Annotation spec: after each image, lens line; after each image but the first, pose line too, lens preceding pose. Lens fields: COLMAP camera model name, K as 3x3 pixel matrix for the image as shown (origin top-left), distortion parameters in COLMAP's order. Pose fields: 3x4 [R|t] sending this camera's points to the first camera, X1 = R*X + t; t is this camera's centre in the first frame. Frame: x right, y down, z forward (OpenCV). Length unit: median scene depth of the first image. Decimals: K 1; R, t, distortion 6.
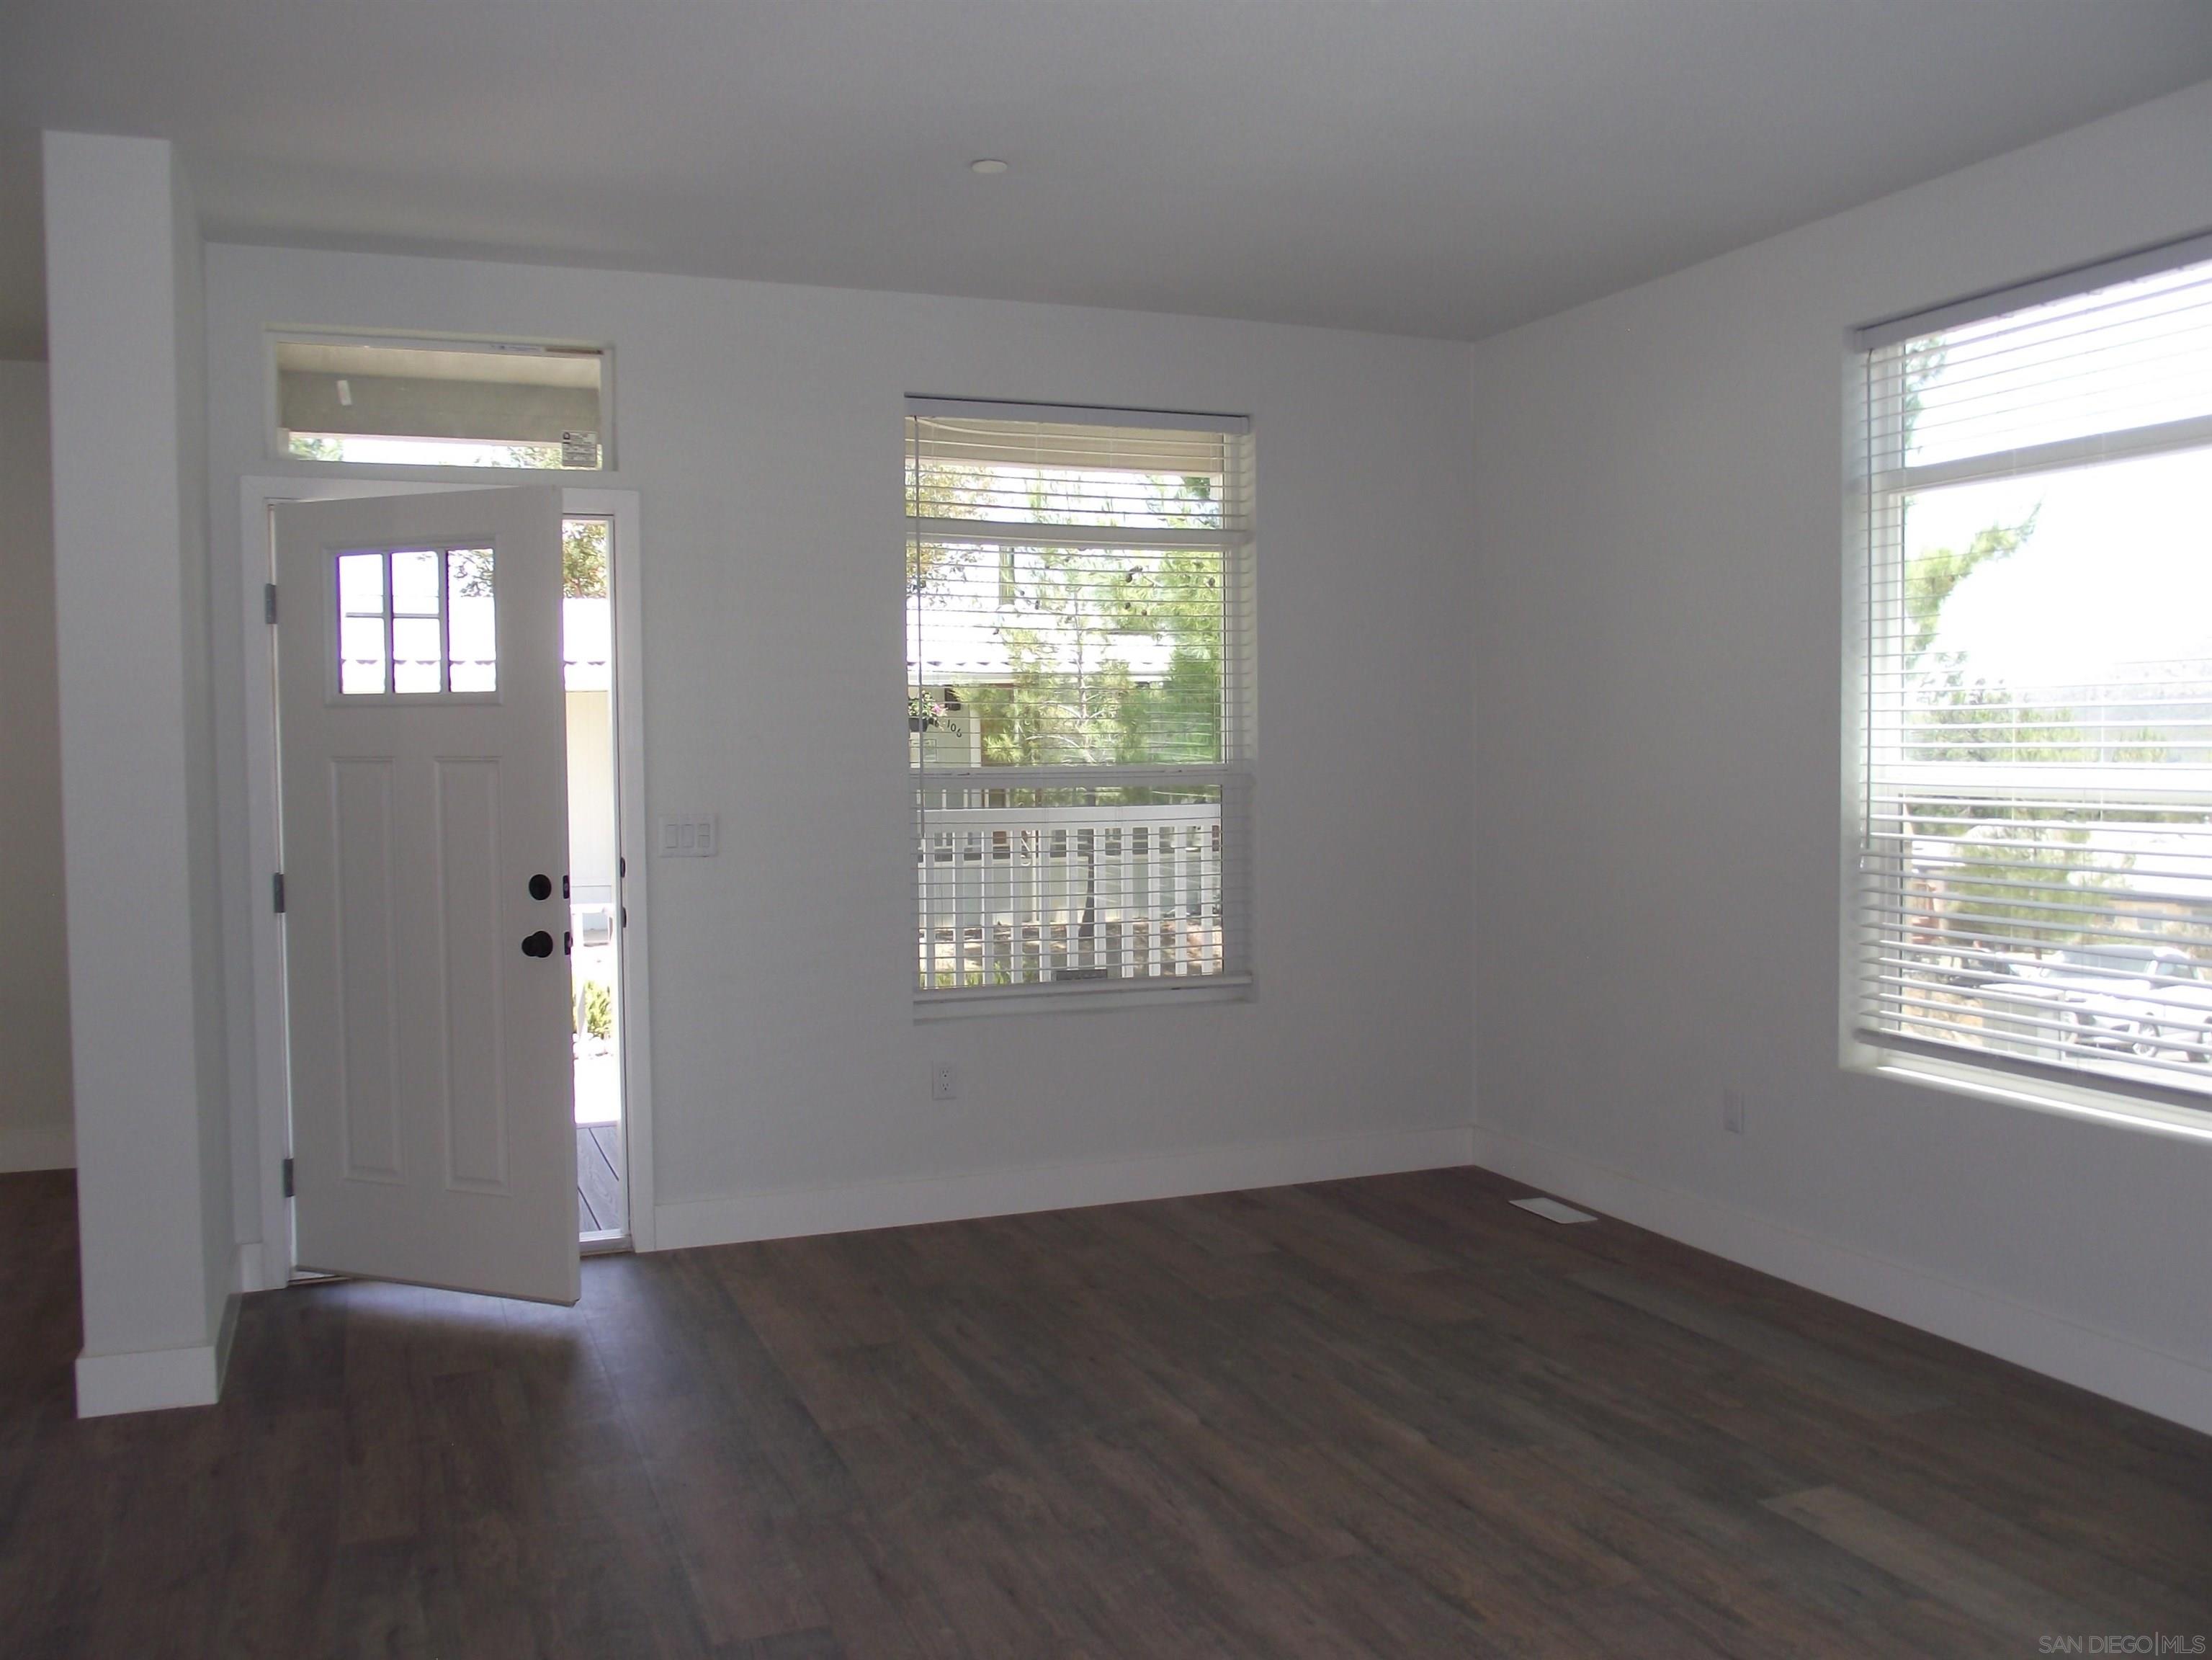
lens RADIAL K [[1783.3, 0, 1106.0], [0, 1783.3, 830.0], [0, 0, 1]] dist [-0.093281, 0.069331]
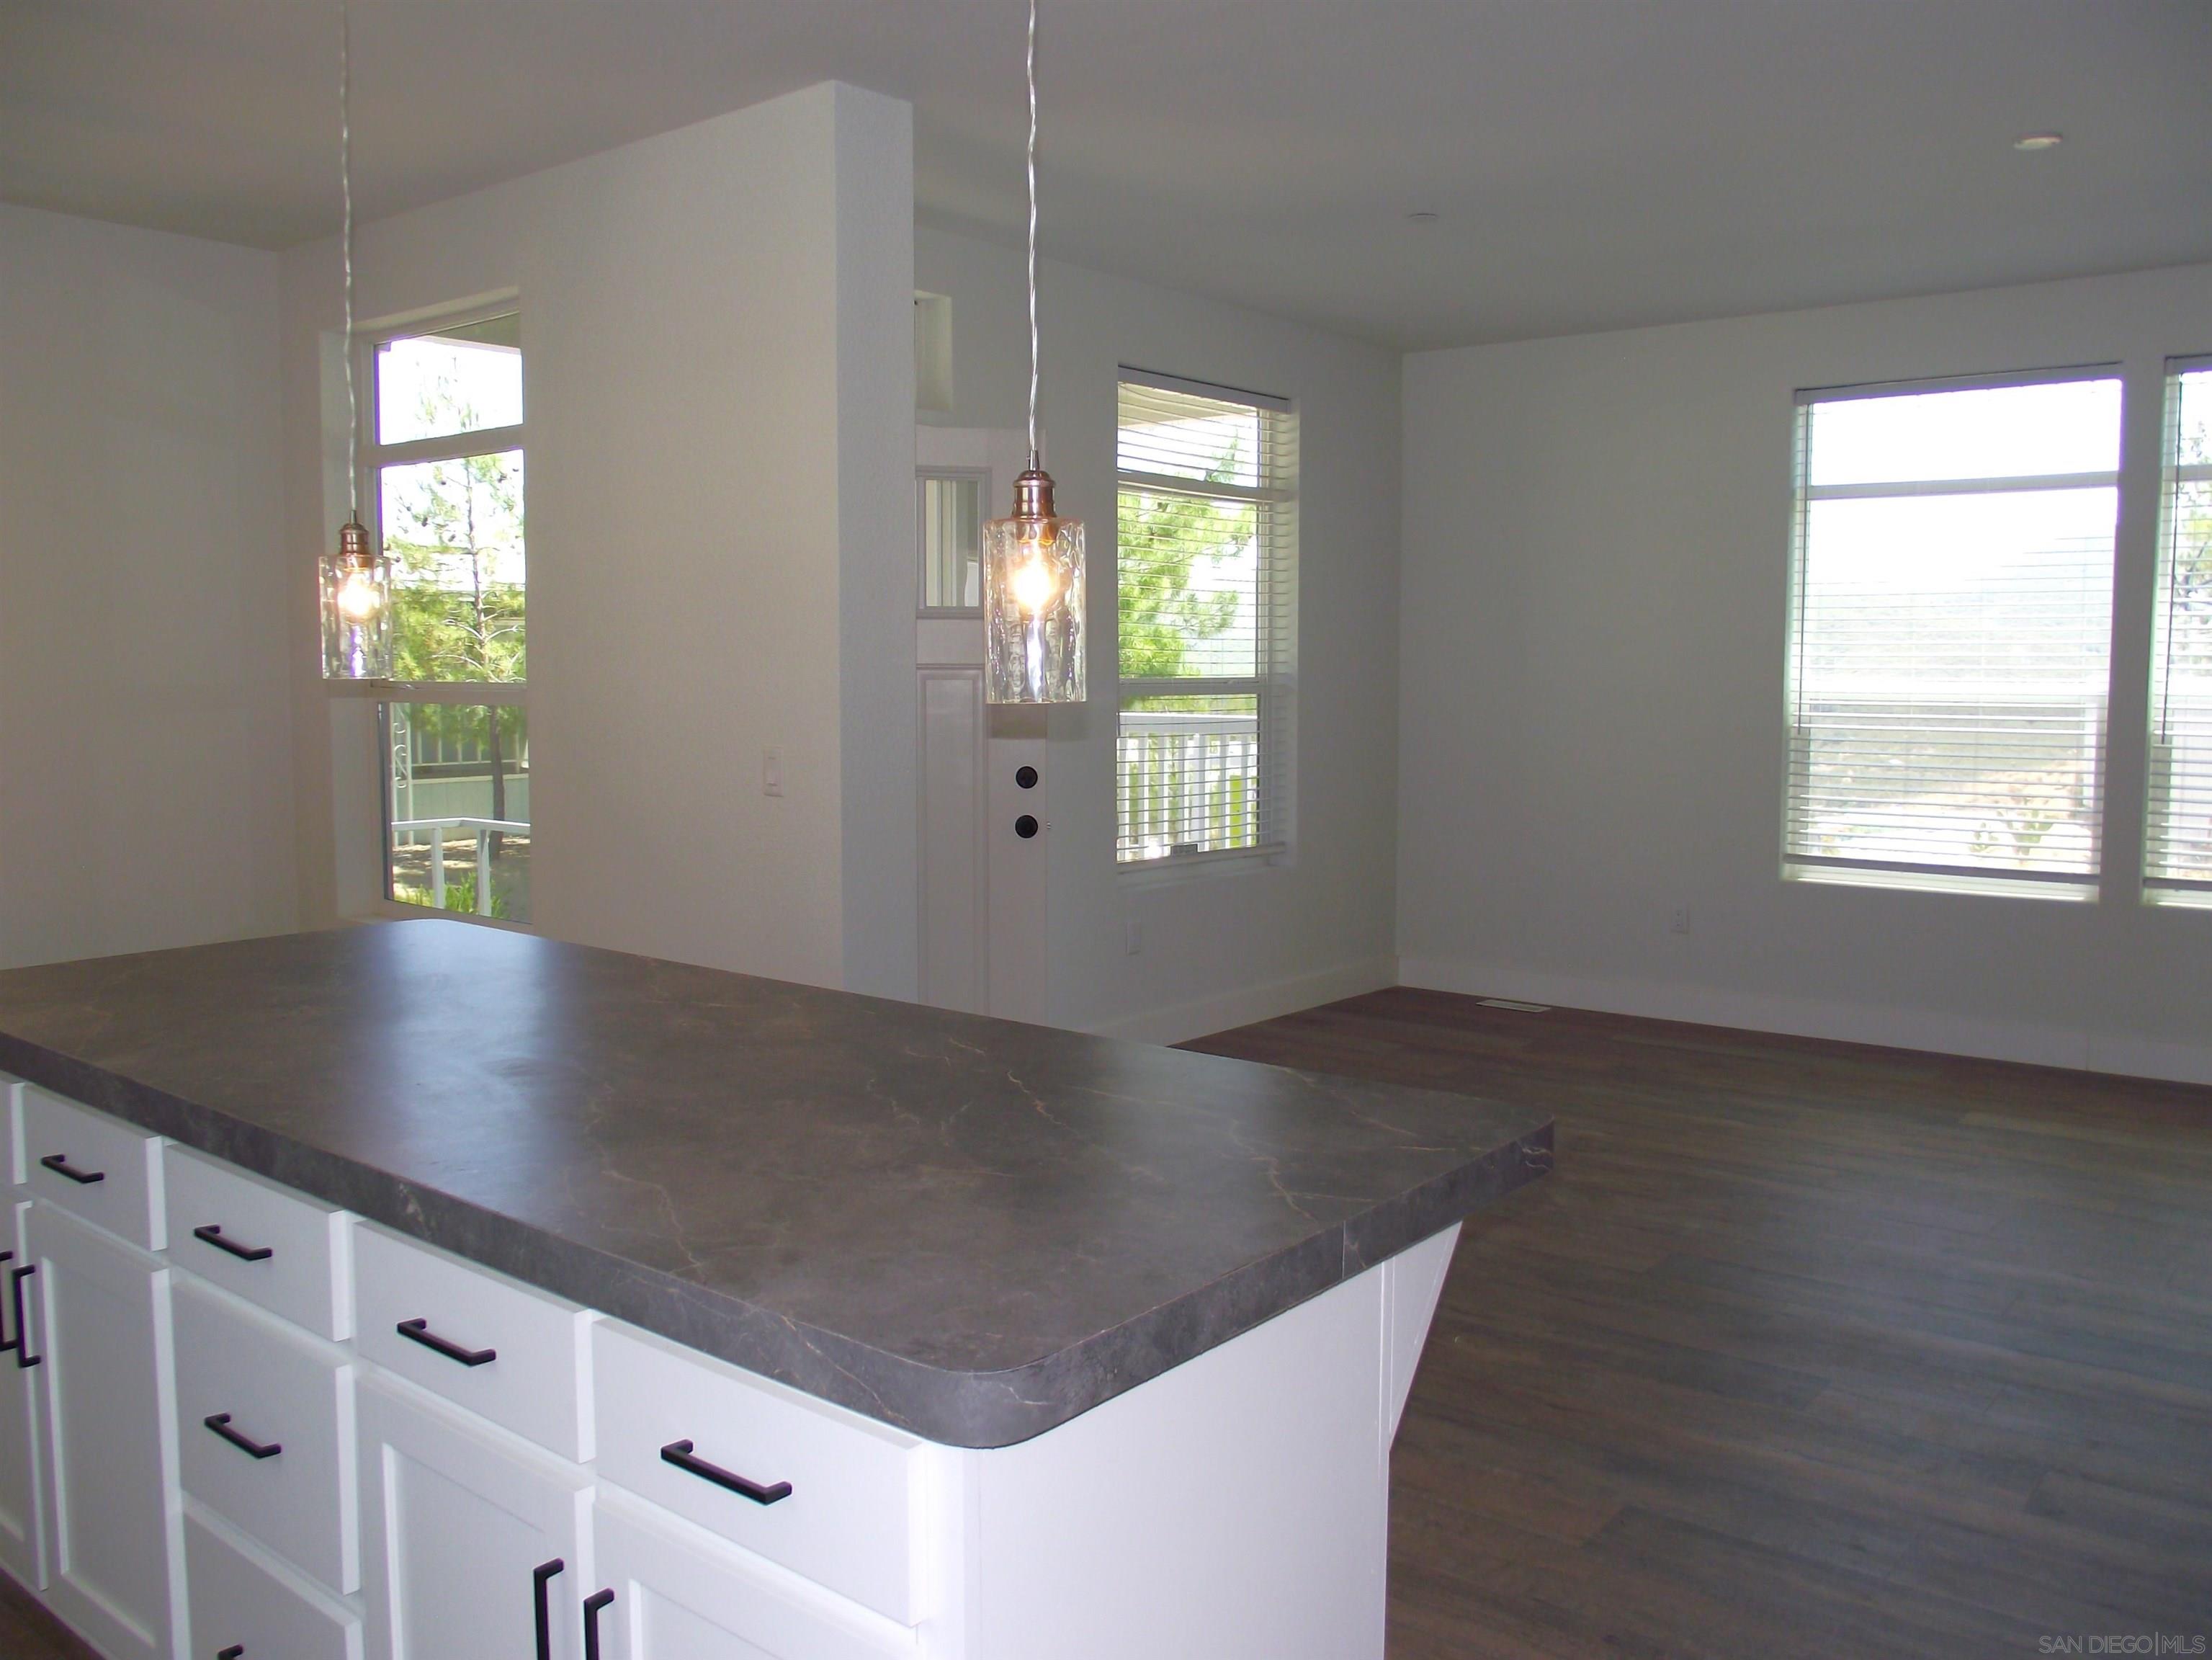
lens RADIAL K [[1739.2, 0, 1106.0], [0, 1739.2, 830.0], [0, 0, 1]] dist [-0.005294, 0.000476]
pose [[0.863514, -0.033260, 0.503227, -0.842425], [0.011834, 0.998885, 0.045713, 0.016985], [-0.504186, -0.033519, 0.862944, -0.004100]]
